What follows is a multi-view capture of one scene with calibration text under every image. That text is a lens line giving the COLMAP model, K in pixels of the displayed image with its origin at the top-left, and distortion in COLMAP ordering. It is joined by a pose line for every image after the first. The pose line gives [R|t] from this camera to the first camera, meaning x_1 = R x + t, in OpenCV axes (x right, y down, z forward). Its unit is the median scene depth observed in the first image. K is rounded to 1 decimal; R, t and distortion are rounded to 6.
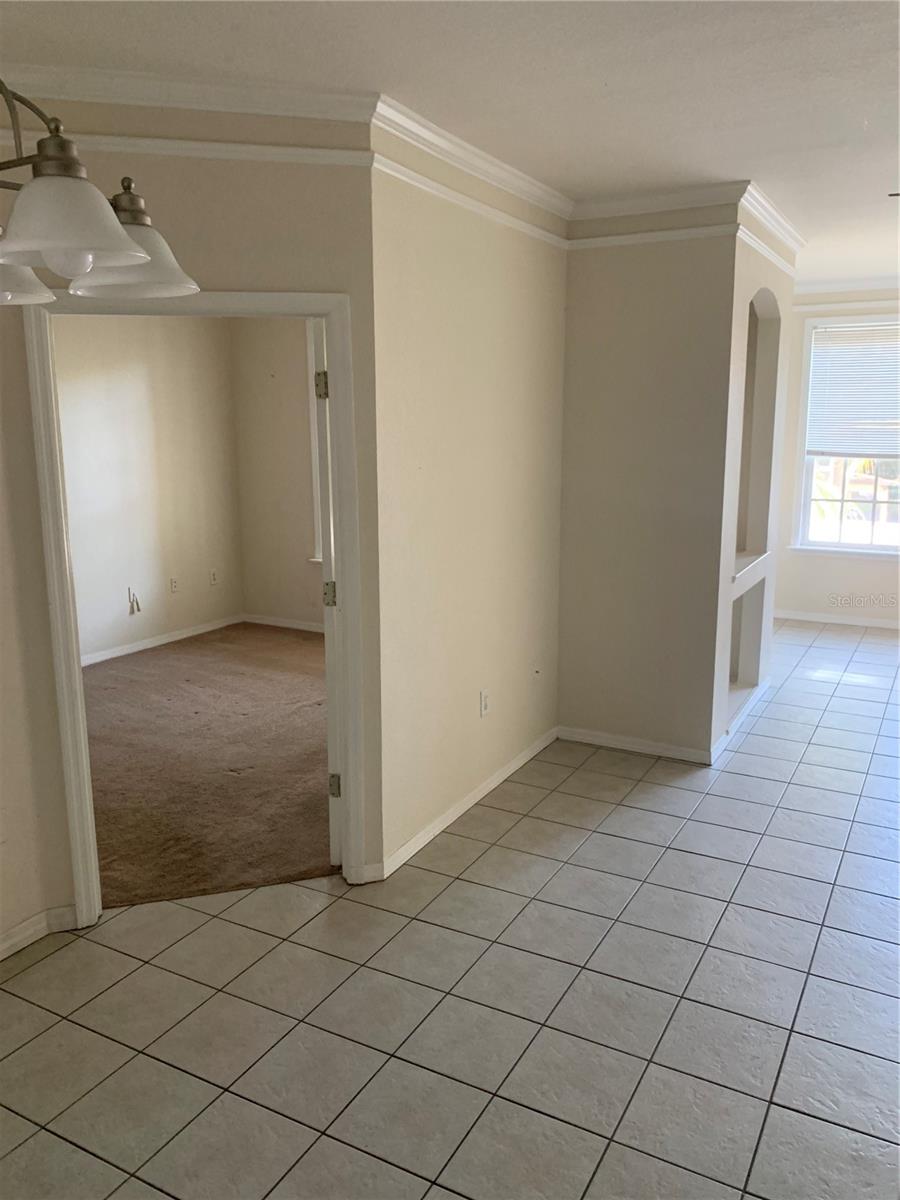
lens RADIAL K [[914.2, 0, 451.3], [0, 914.2, 594.2], [0, 0, 1]] dist [0.042560, -0.056656]
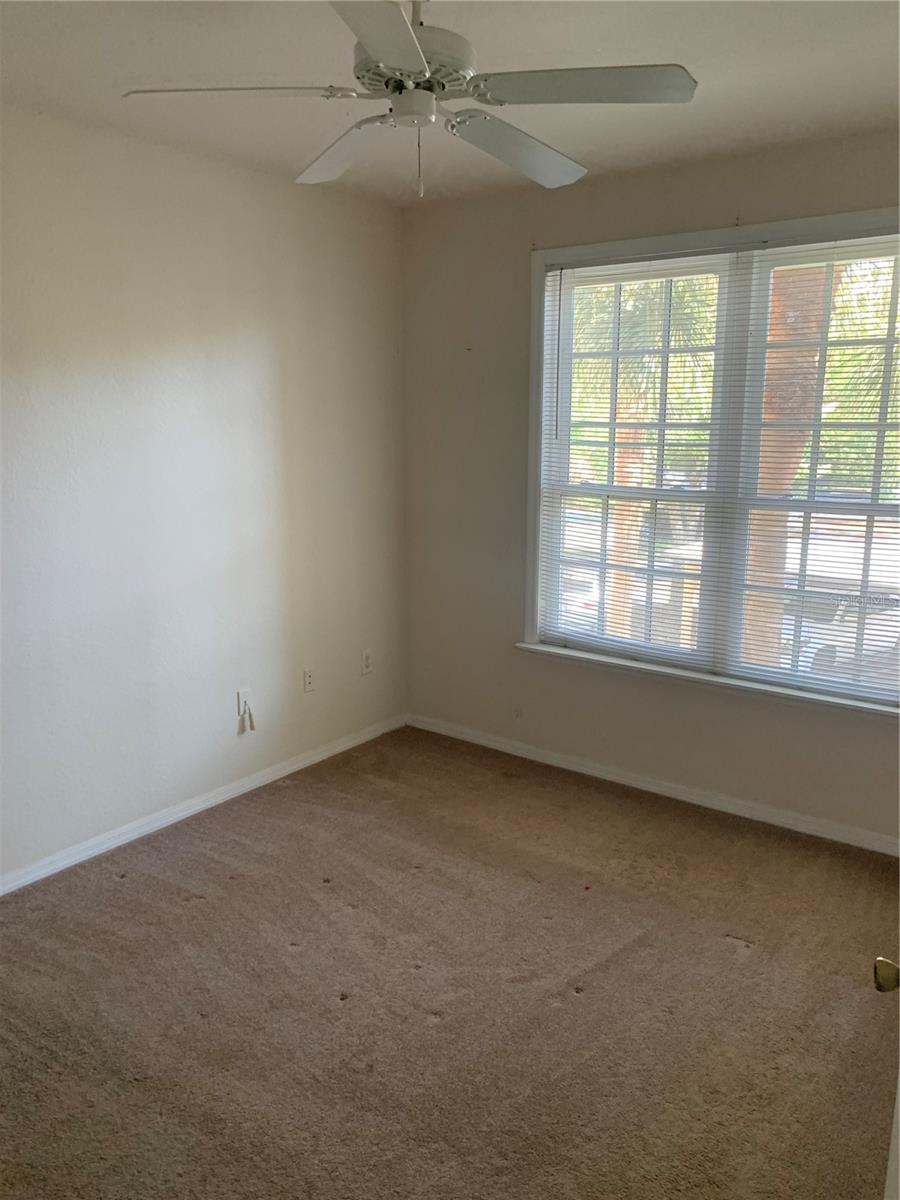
lens RADIAL K [[914.2, 0, 455.7], [0, 914.2, 603.3], [0, 0, 1]] dist [0.042560, -0.056656]
pose [[0.991009, 0.039621, -0.127791, -0.134260], [-0.037674, 0.999135, 0.017618, -0.087517], [0.128379, -0.012645, 0.991645, 0.423171]]
